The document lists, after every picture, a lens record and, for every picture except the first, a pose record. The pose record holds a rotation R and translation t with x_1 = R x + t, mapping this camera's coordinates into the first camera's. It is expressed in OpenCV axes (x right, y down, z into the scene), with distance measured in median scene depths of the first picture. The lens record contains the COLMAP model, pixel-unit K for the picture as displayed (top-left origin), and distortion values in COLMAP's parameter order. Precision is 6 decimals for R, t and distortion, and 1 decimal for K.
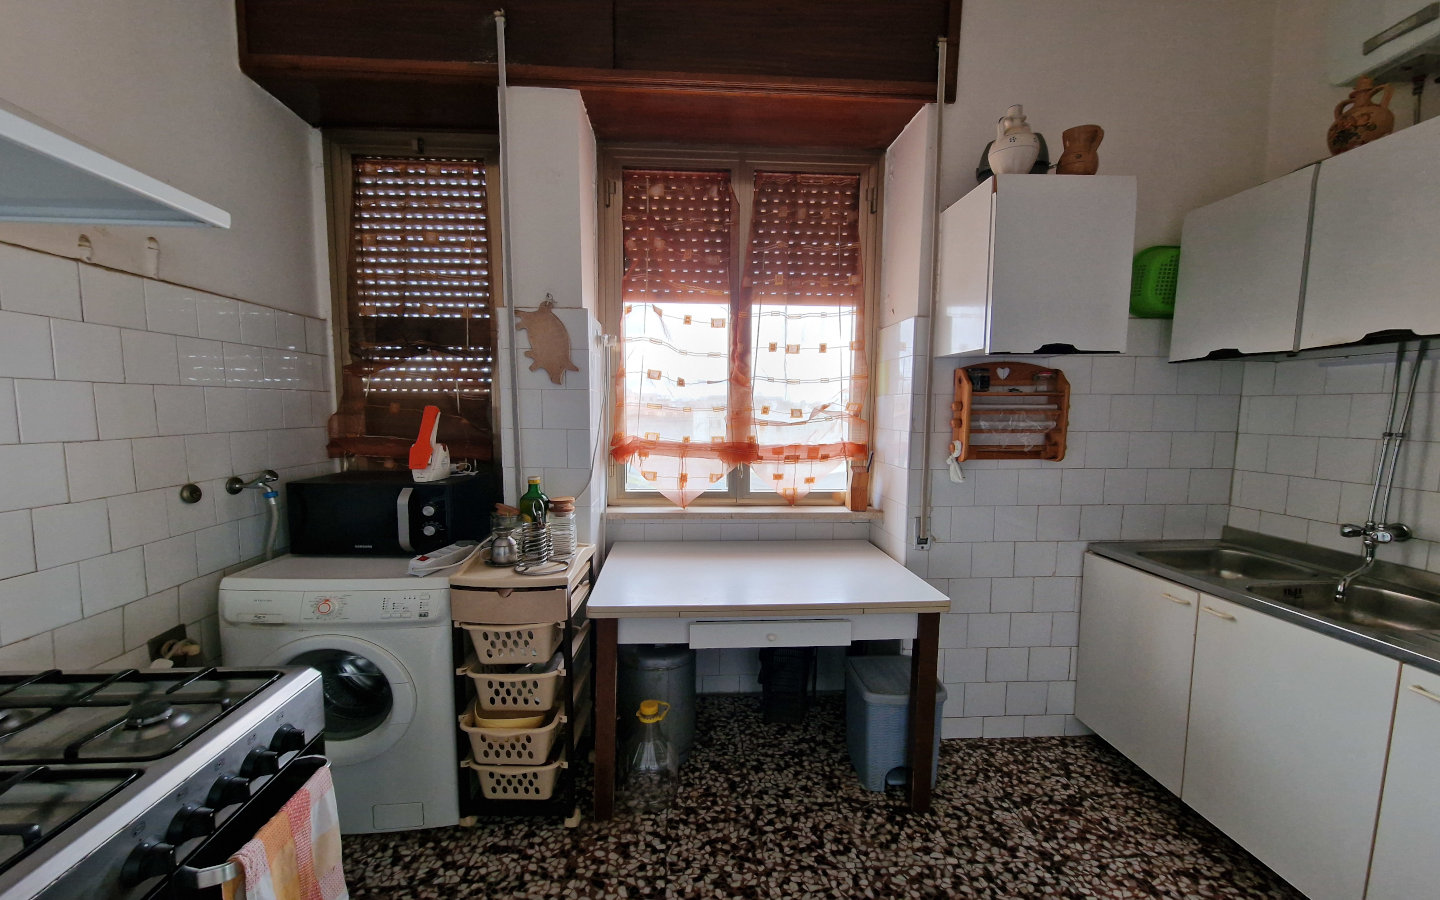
lens RADIAL K [[591.7, 0, 712.7], [0, 591.7, 470.0], [0, 0, 1]] dist [-0.000994, -0.000250]
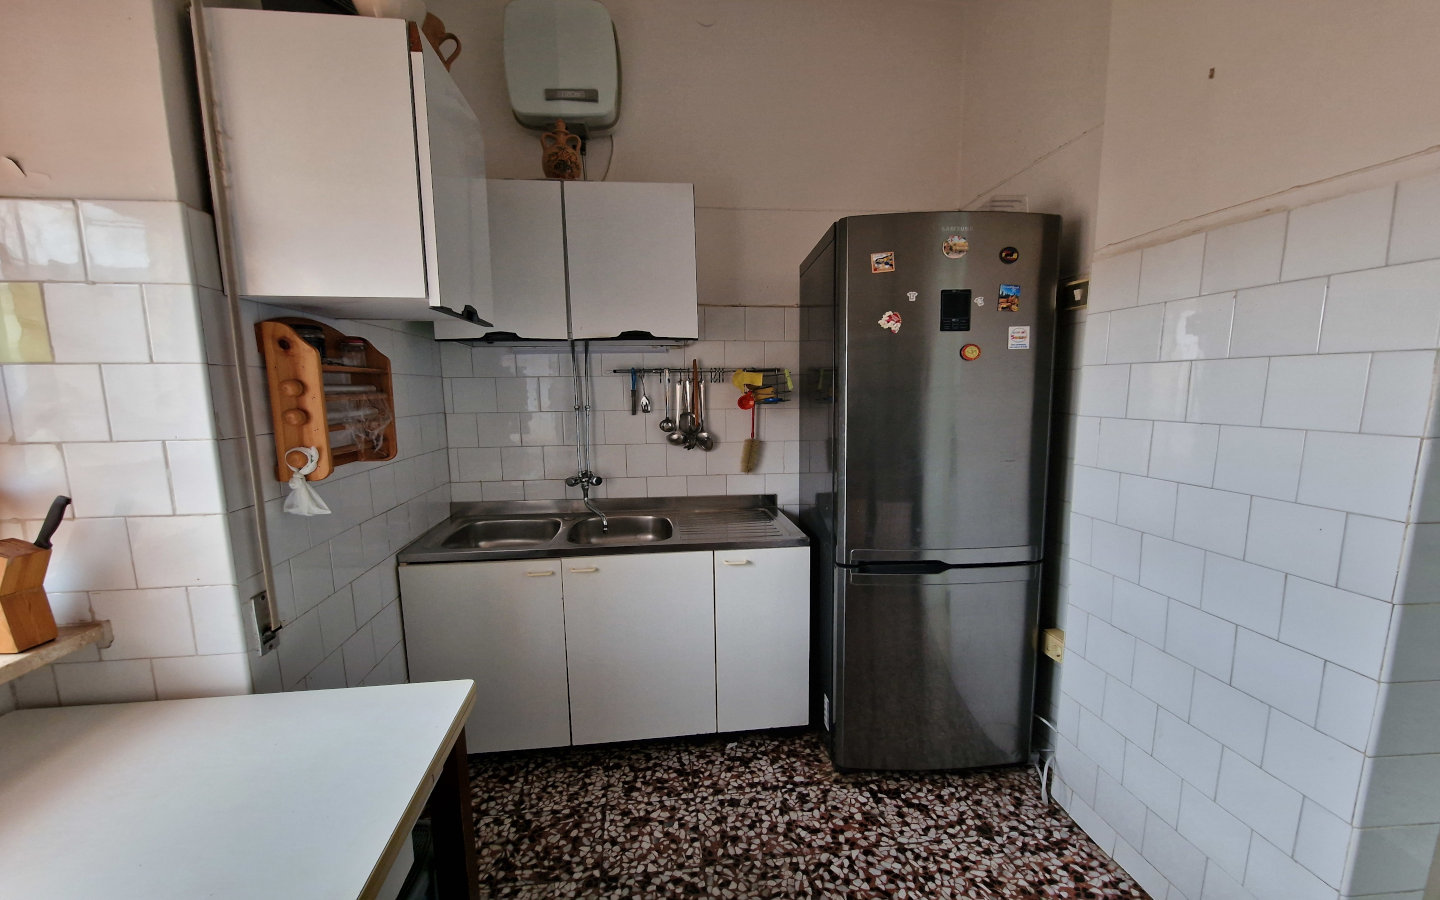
lens RADIAL K [[590.2, 0, 720.9], [0, 590.2, 477.5], [0, 0, 1]] dist [-0.000005, -0.000014]
pose [[-0.065070, -0.153599, 0.985988, -0.234874], [0.115963, 0.980224, 0.160354, -0.076311], [-0.991120, 0.124773, -0.045971, 0.720771]]
